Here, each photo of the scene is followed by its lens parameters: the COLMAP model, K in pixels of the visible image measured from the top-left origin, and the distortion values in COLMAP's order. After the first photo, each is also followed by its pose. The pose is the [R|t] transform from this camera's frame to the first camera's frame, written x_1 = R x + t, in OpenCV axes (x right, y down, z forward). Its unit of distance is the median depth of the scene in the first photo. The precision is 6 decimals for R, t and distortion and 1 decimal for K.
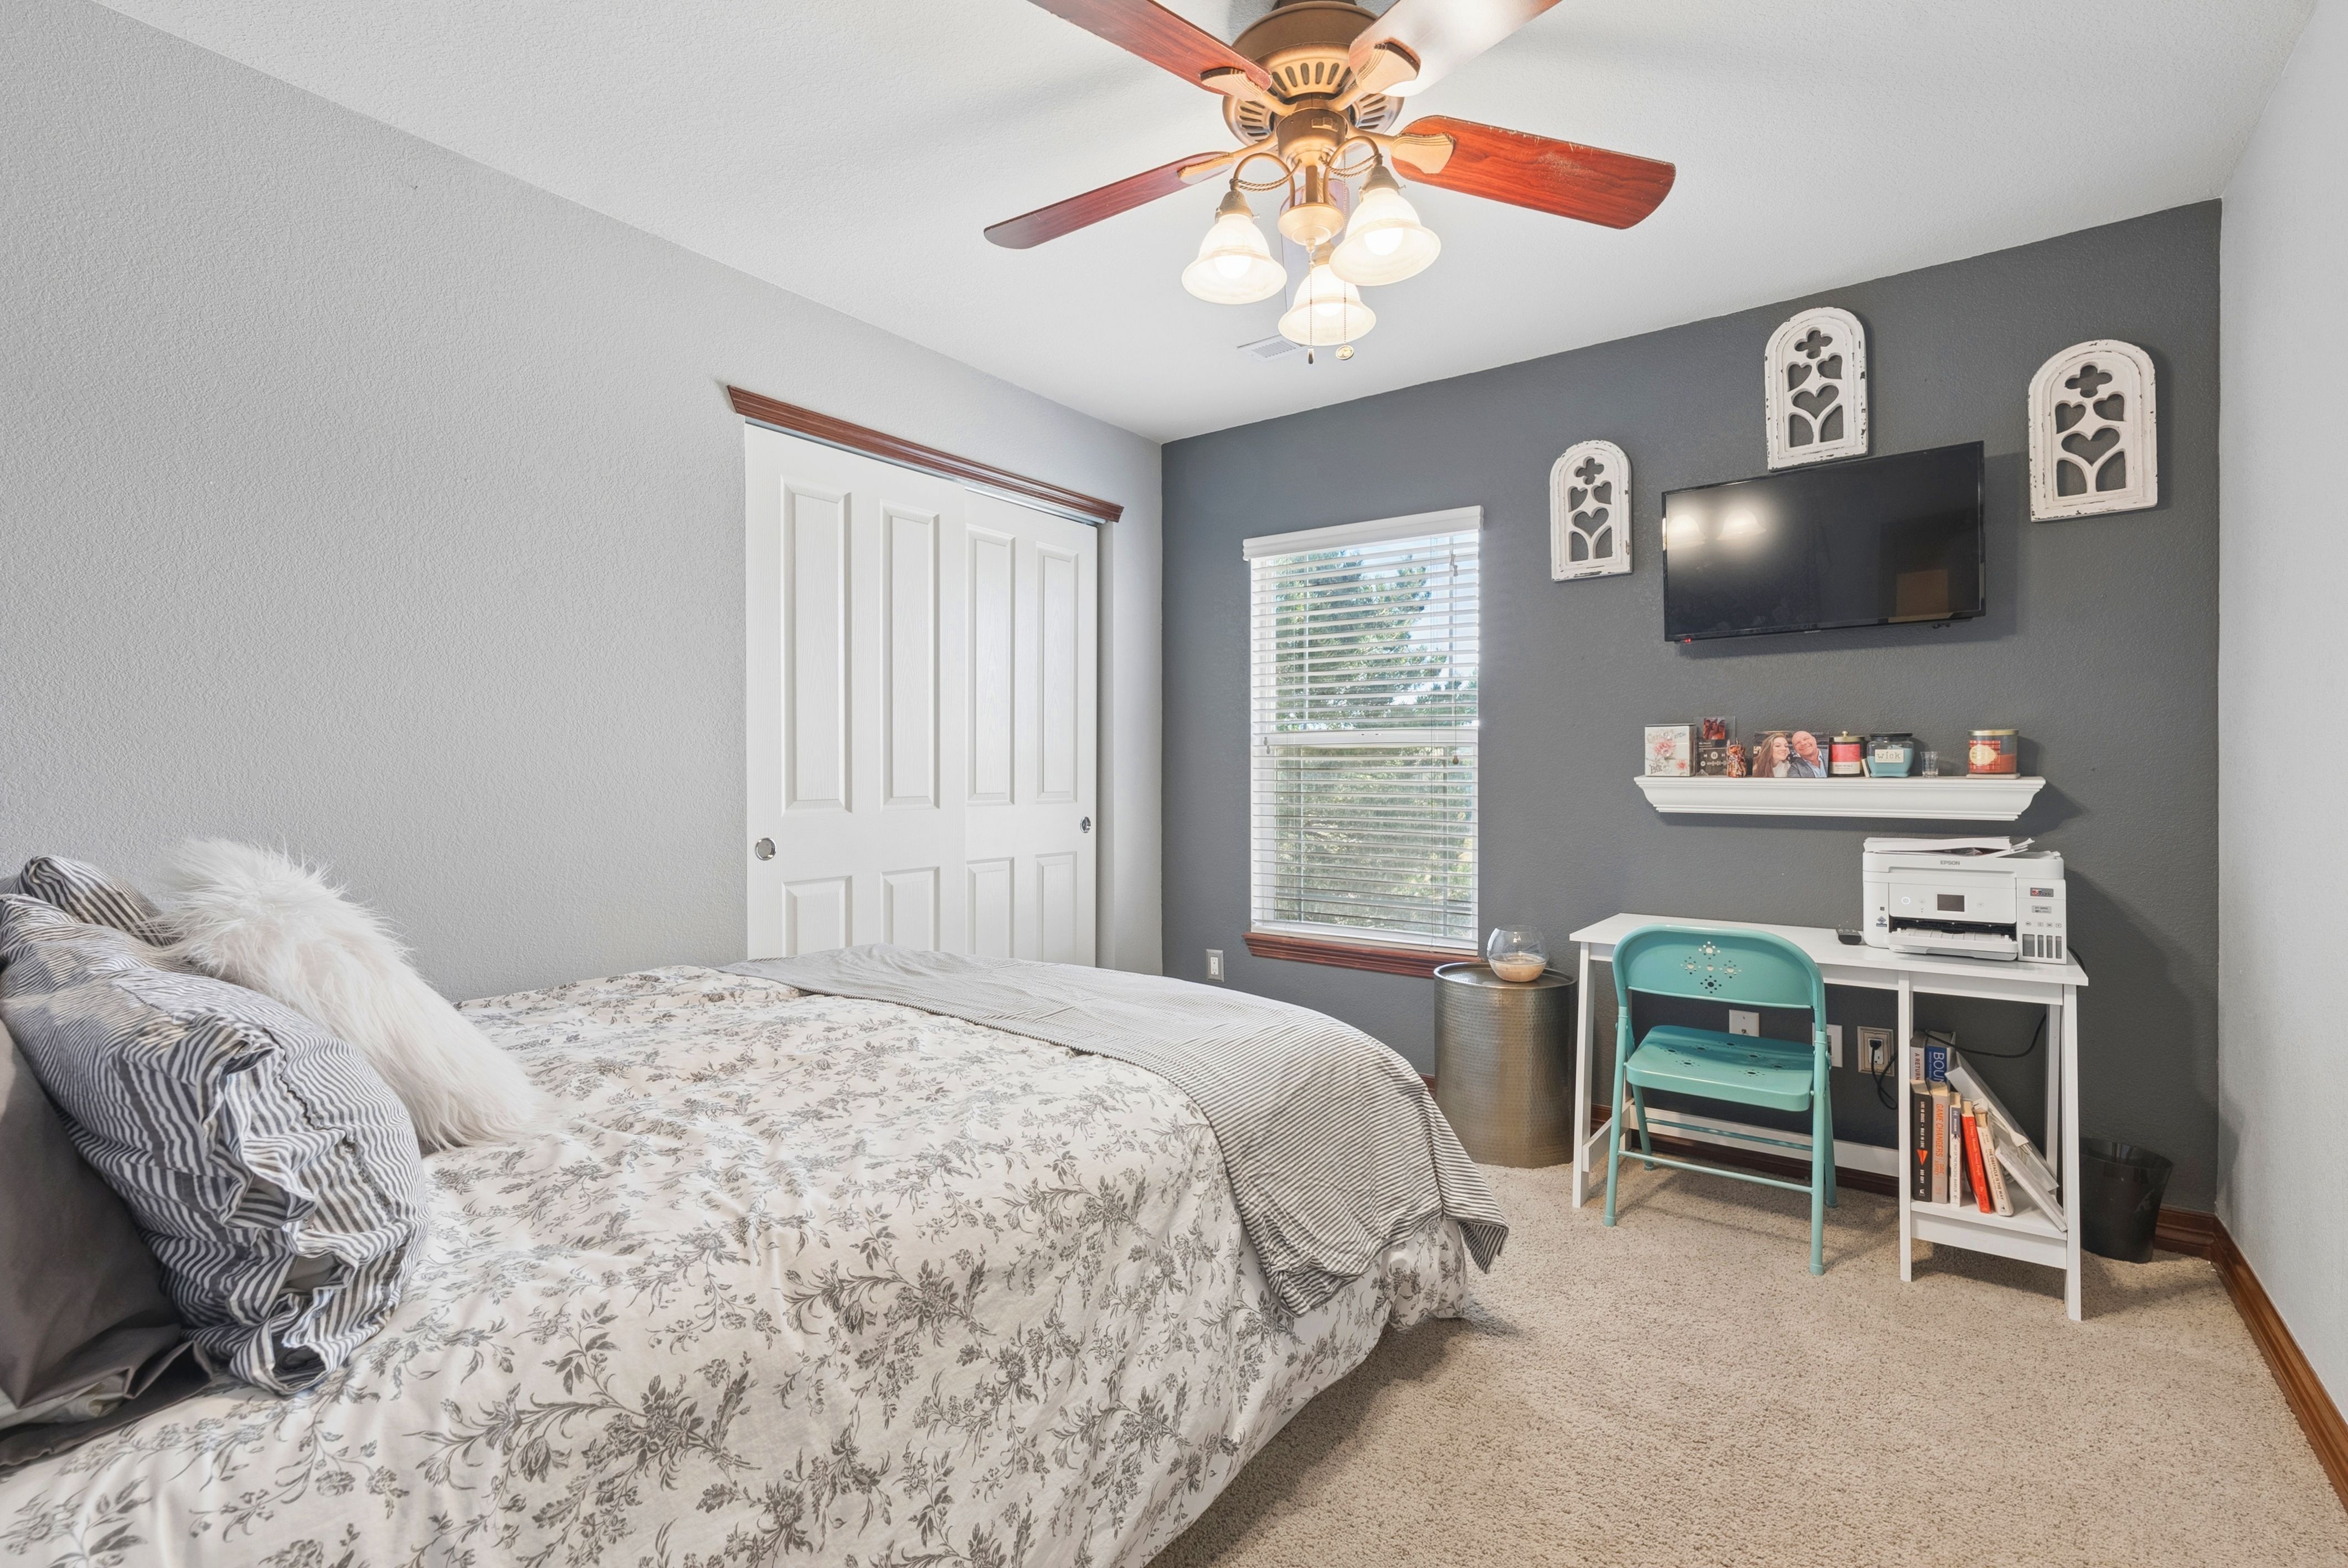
lens RADIAL K [[1070.4, 0, 1170.6], [0, 1070.4, 773.8], [0, 0, 1]] dist [0.000135, 0.000007]
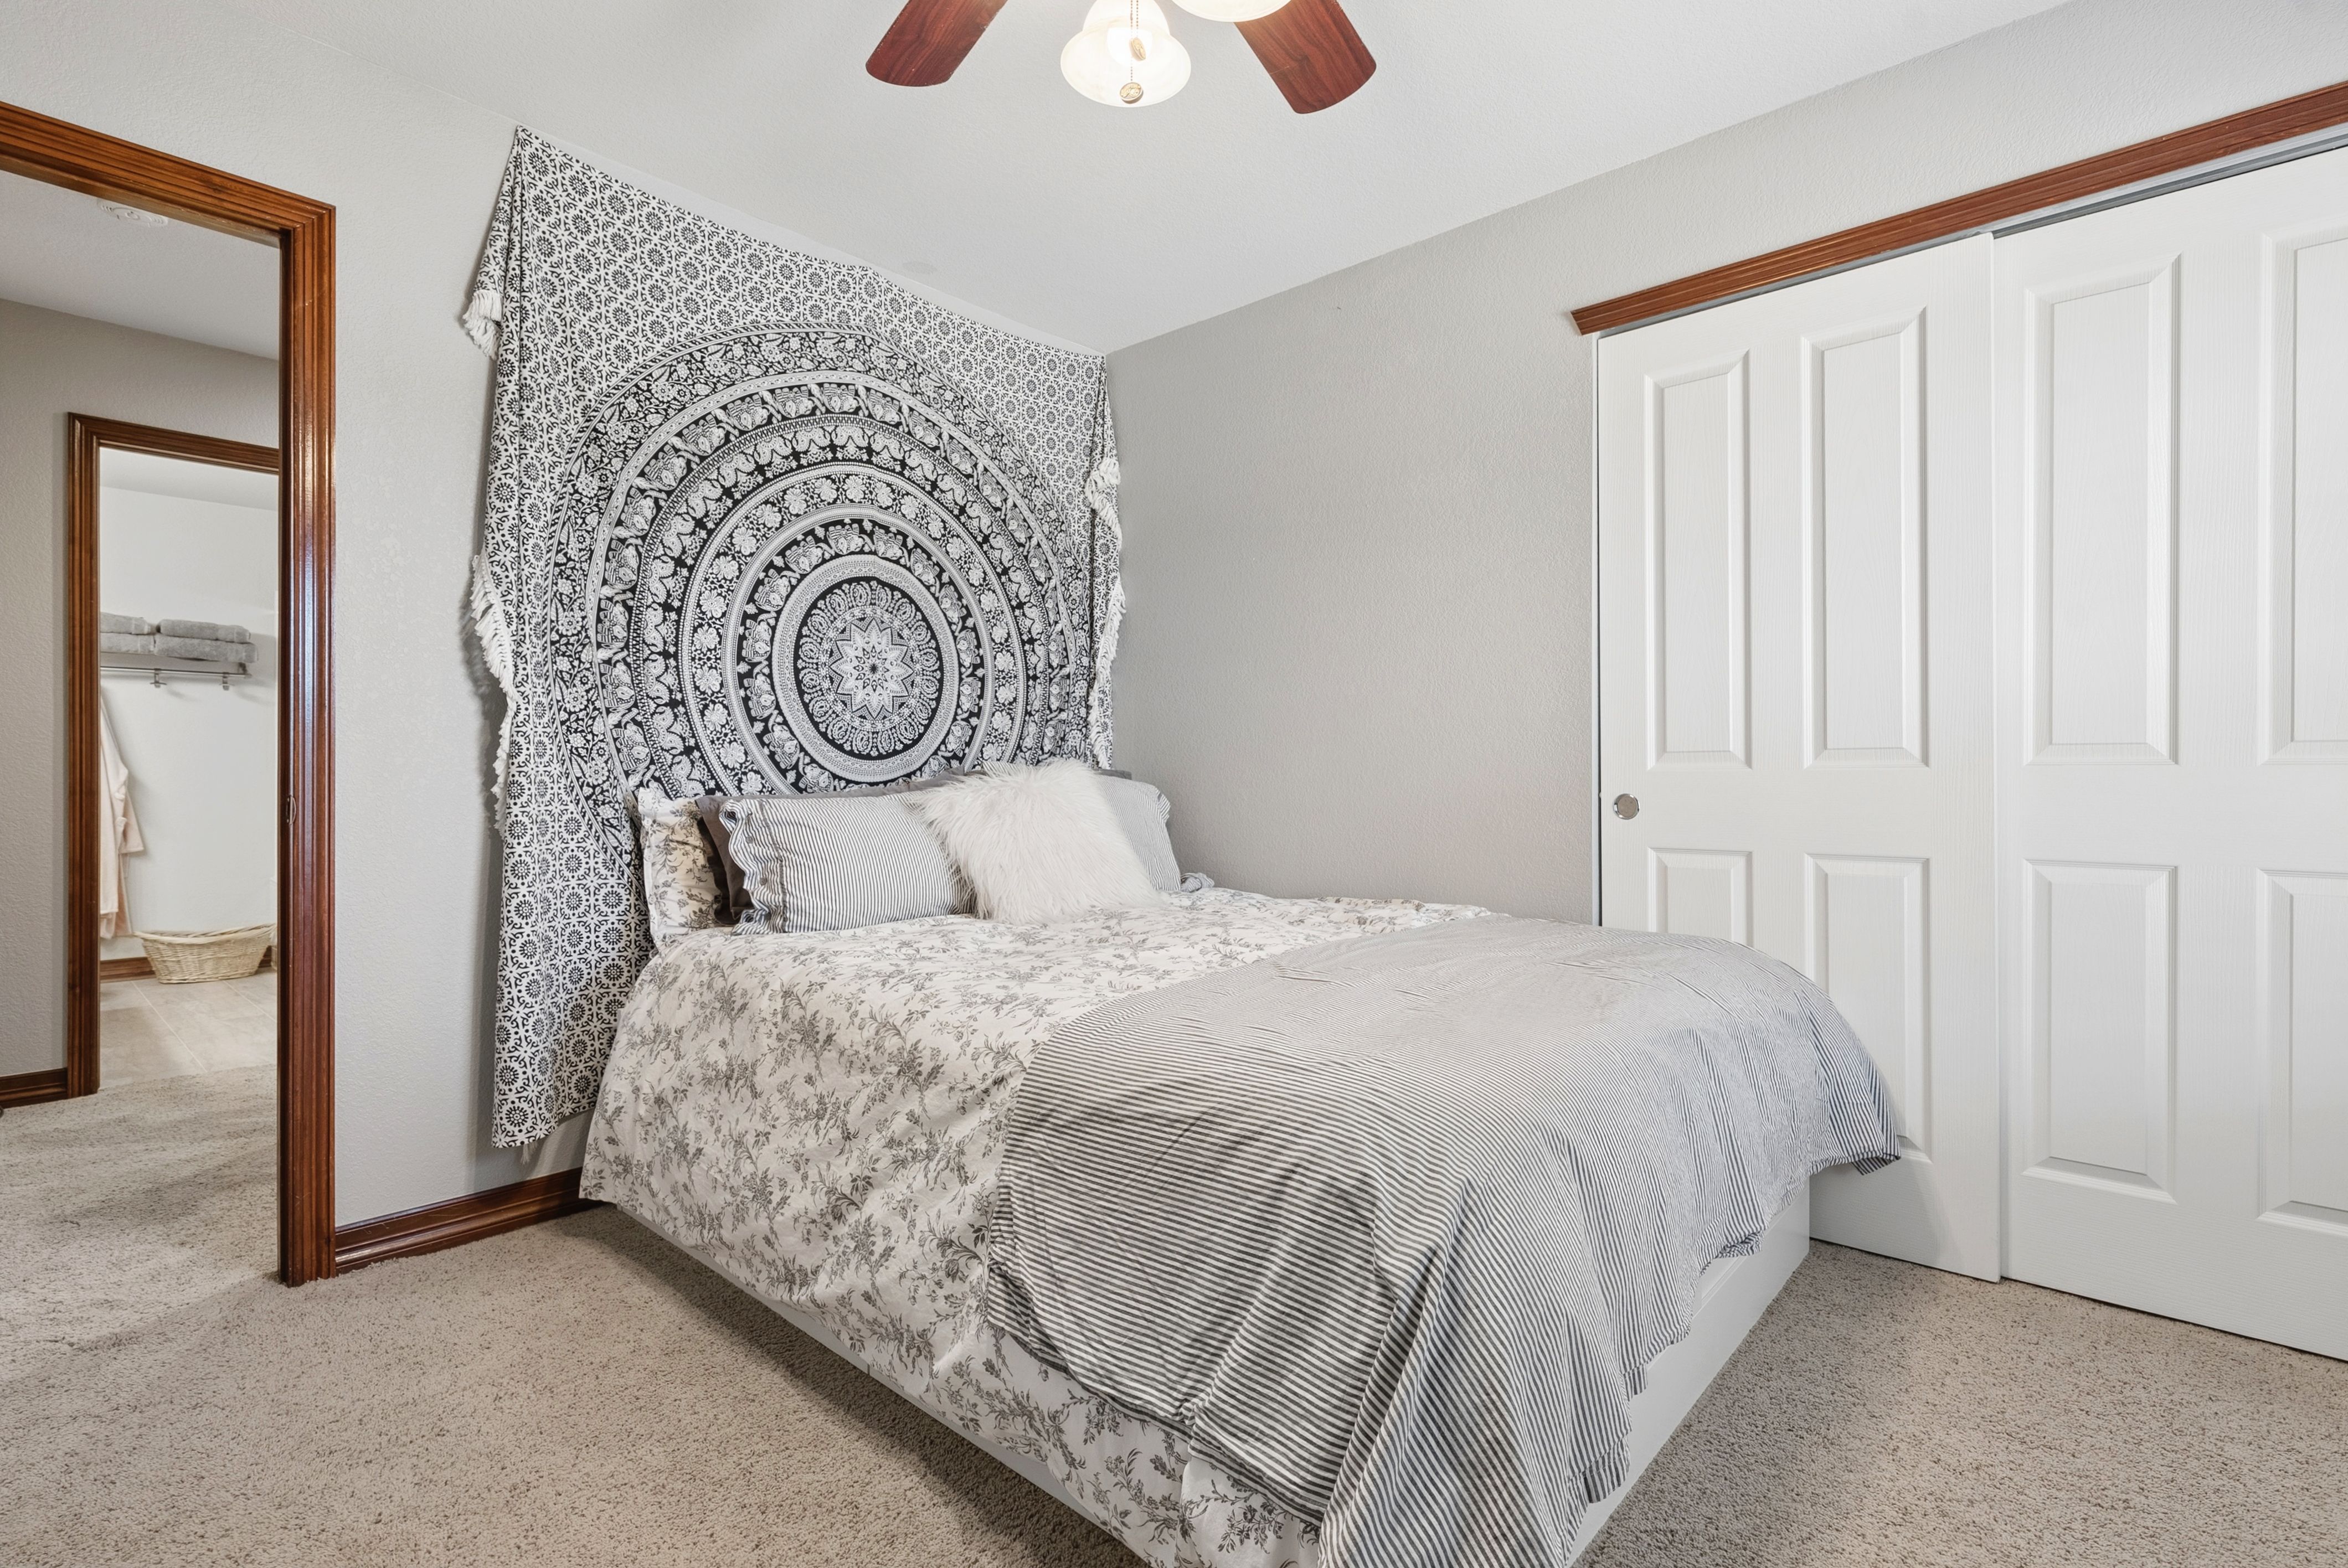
lens RADIAL K [[1097.1, 0, 1174.9], [0, 1097.1, 775.0], [0, 0, 1]] dist [0.004153, 0.000443]
pose [[-0.116671, -0.000317, -0.993171, 0.988097], [-0.003731, 0.999993, 0.000119, 0.079716], [0.993164, 0.003719, -0.116671, 1.283170]]
